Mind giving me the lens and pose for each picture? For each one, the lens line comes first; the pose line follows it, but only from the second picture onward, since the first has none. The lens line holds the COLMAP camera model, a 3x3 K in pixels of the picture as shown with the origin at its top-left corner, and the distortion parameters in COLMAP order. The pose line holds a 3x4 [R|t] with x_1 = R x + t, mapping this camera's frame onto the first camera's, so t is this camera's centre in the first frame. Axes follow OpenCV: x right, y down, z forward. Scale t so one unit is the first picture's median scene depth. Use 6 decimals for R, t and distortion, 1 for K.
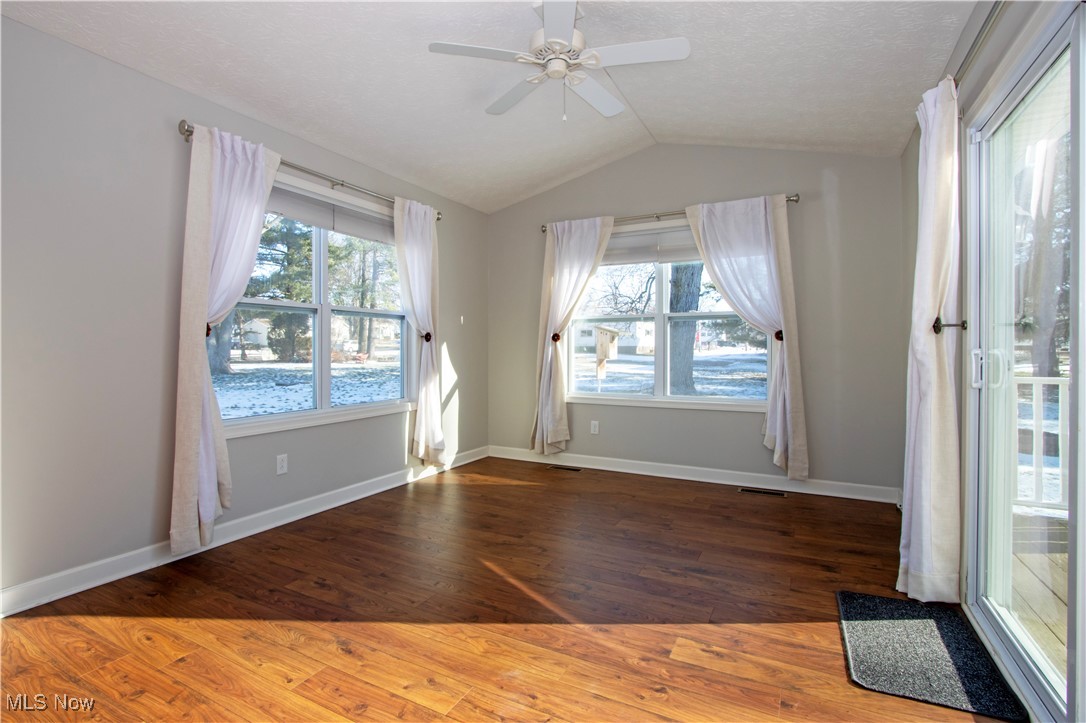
lens RADIAL K [[509.6, 0, 534.4], [0, 509.6, 352.9], [0, 0, 1]] dist [-0.019250, 0.004042]
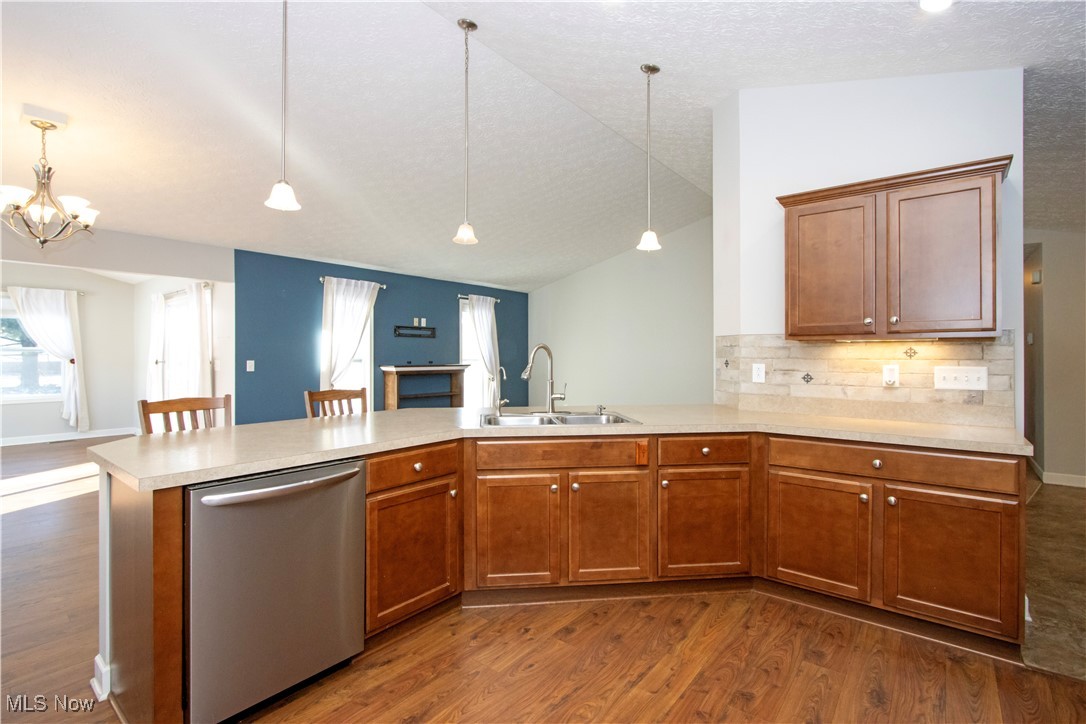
lens RADIAL K [[509.6, 0, 537.9], [0, 509.6, 356.1], [0, 0, 1]] dist [-0.019250, 0.004042]
pose [[0.193572, -0.000340, 0.981086, -1.104438], [0.005713, 0.999983, -0.000780, -0.042853], [-0.981069, 0.005756, 0.193571, -1.178839]]
